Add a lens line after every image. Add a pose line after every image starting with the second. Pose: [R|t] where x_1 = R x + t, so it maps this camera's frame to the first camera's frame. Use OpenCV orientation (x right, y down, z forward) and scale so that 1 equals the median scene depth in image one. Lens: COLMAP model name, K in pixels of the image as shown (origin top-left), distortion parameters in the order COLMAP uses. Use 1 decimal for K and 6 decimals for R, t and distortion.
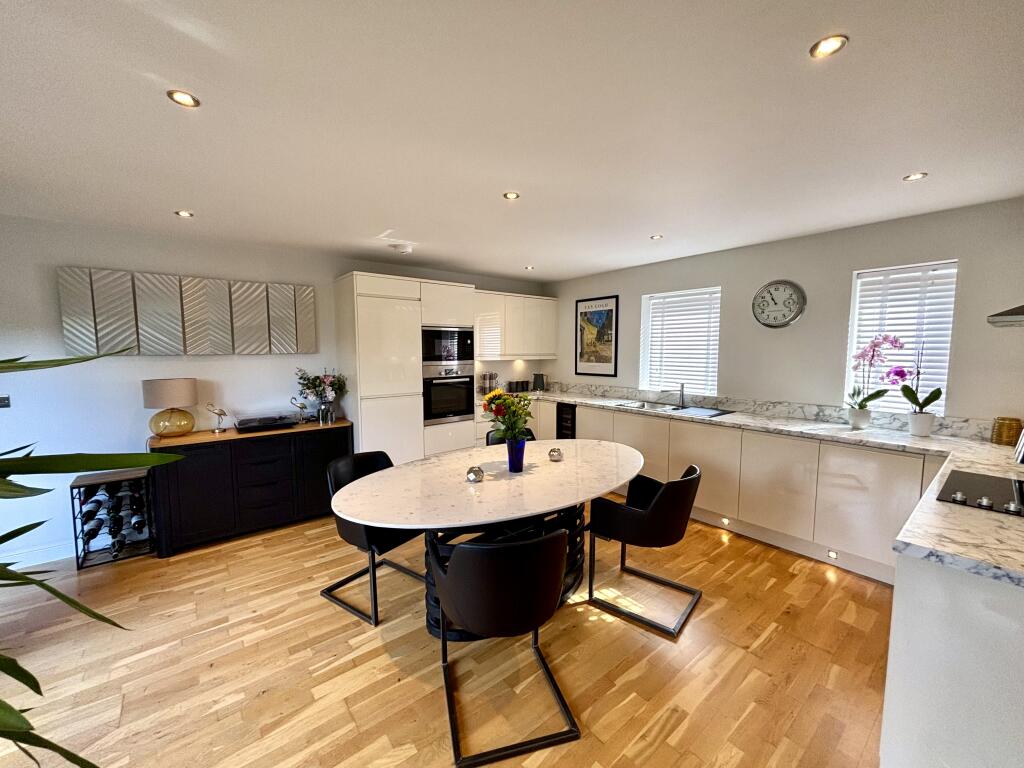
lens RADIAL K [[411.3, 0, 512.0], [0, 411.3, 384.0], [0, 0, 1]] dist [0.001263, 0.000242]
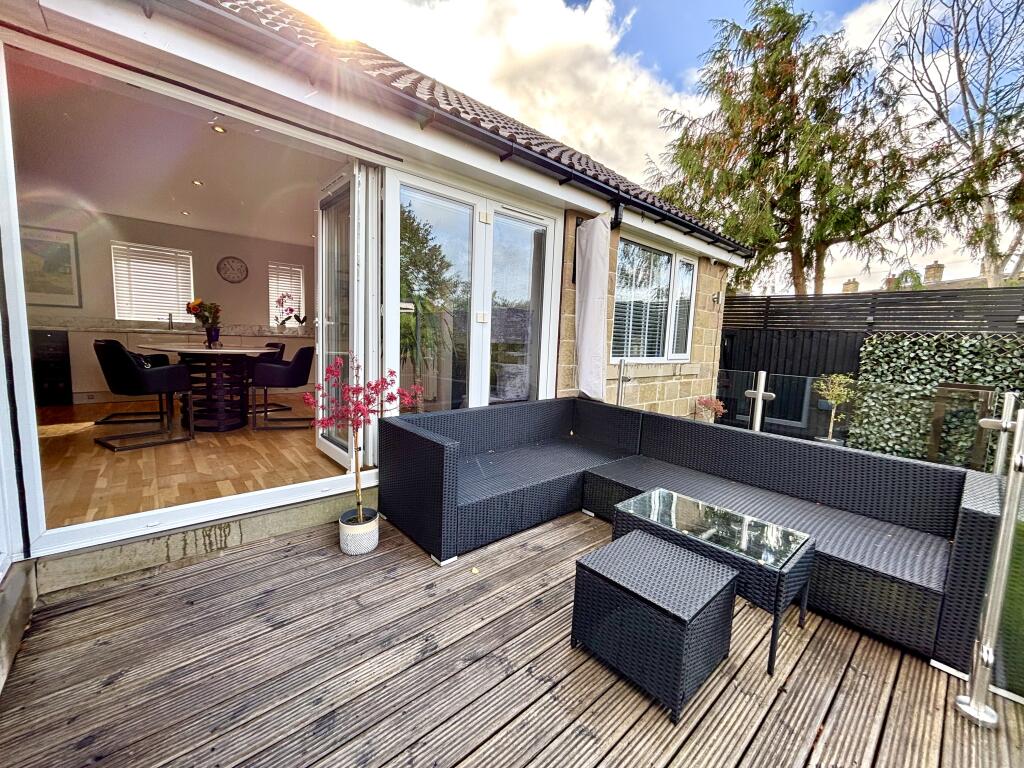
lens RADIAL K [[411.3, 0, 512.0], [0, 411.3, 384.0], [0, 0, 1]] dist [0.001263, 0.000242]
pose [[-0.045801, -0.111102, 0.992753, -1.298992], [0.048984, 0.992351, 0.113317, 0.163672], [-0.997749, 0.053819, -0.040008, -0.133071]]
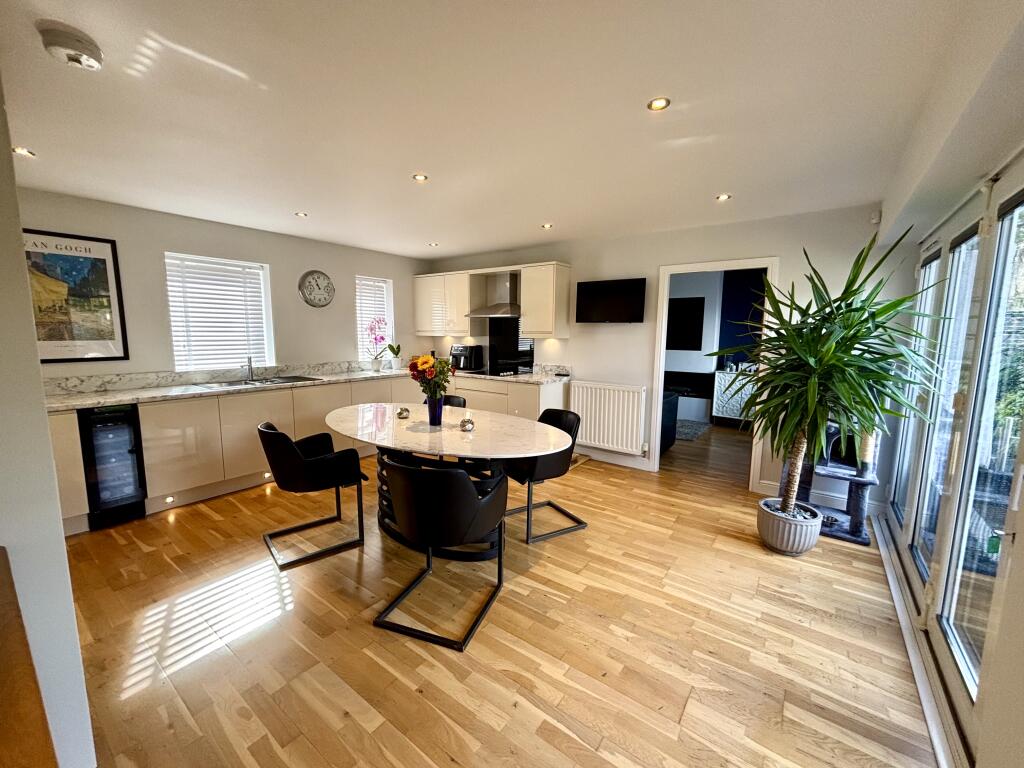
lens RADIAL K [[411.3, 0, 512.0], [0, 411.3, 384.0], [0, 0, 1]] dist [0.001263, 0.000242]
pose [[-0.252325, -0.123972, 0.959668, -0.833347], [0.075362, 0.986229, 0.147218, -0.042778], [-0.964703, 0.109469, -0.239507, 0.768160]]
